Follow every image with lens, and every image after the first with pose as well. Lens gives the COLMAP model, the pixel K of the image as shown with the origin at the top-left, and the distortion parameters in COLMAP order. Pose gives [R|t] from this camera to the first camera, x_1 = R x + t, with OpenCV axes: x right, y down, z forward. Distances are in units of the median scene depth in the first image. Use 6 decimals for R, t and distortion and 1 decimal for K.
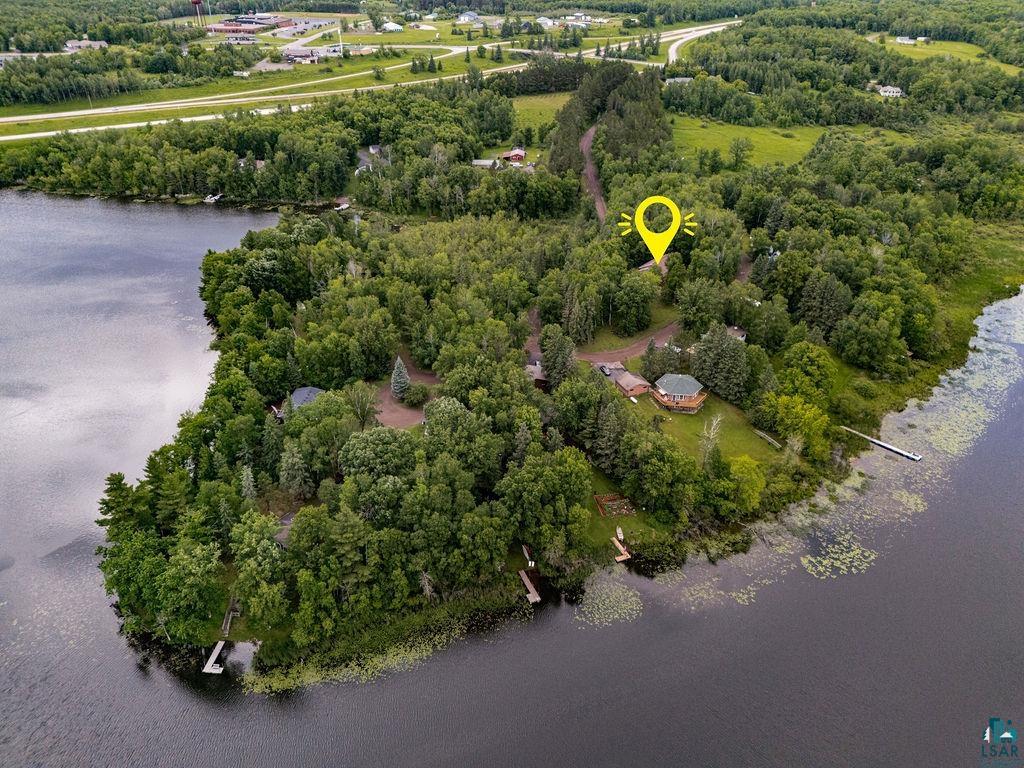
lens RADIAL K [[729.5, 0, 515.9], [0, 729.5, 387.2], [0, 0, 1]] dist [0.053577, -0.052192]
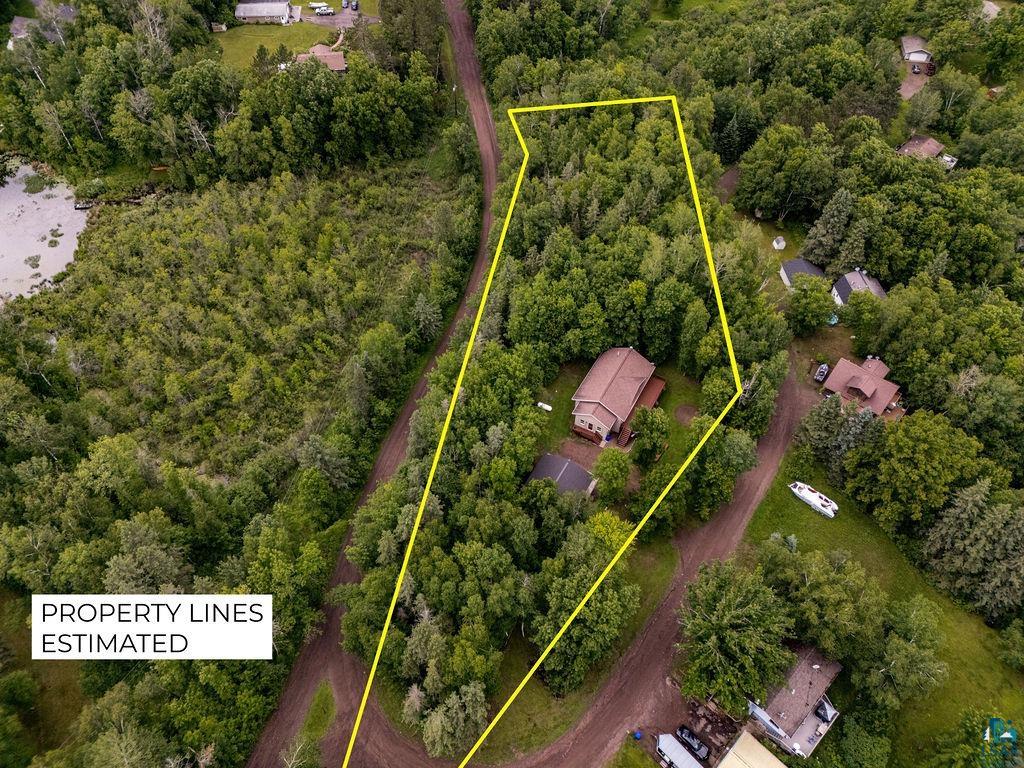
lens RADIAL K [[729.5, 0, 510.2], [0, 729.5, 378.6], [0, 0, 1]] dist [0.053577, -0.052192]
pose [[0.989412, -0.101136, 0.104089, 0.063629], [0.061680, 0.942240, 0.329211, -0.254545], [-0.131372, -0.319305, 0.938502, 0.441548]]
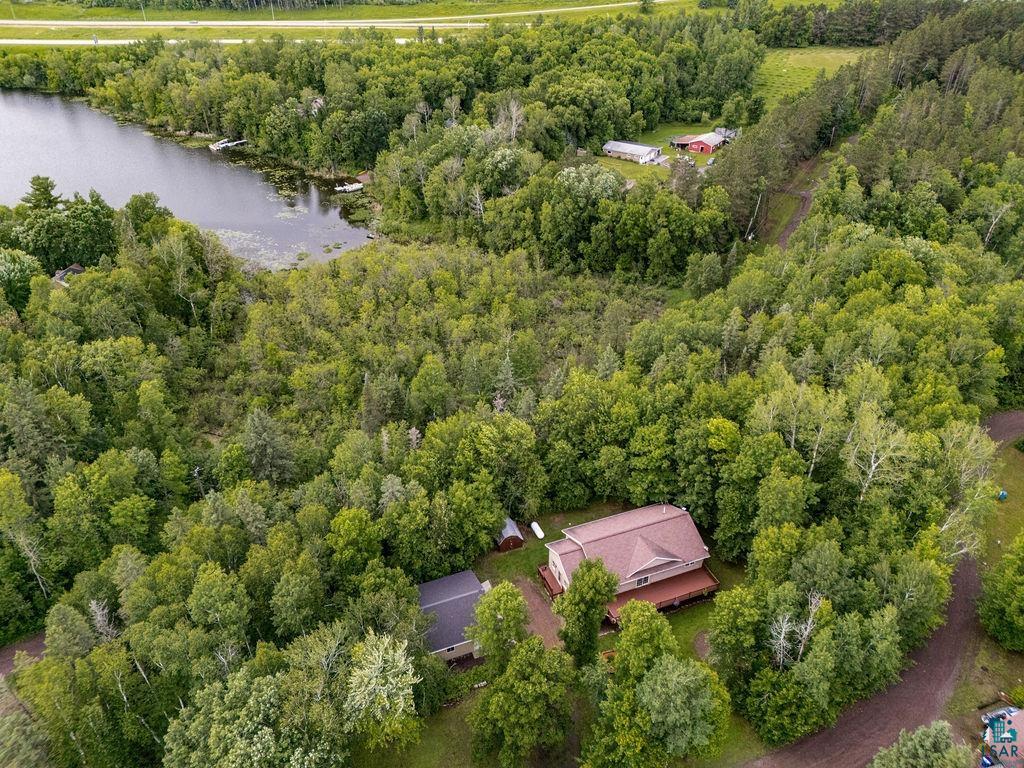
lens RADIAL K [[729.5, 0, 510.2], [0, 729.5, 383.0], [0, 0, 1]] dist [0.053577, -0.052192]
pose [[0.850293, 0.281175, -0.444908, 0.214497], [-0.261569, 0.959306, 0.106363, -0.196515], [0.456709, 0.025934, 0.889238, 0.532264]]
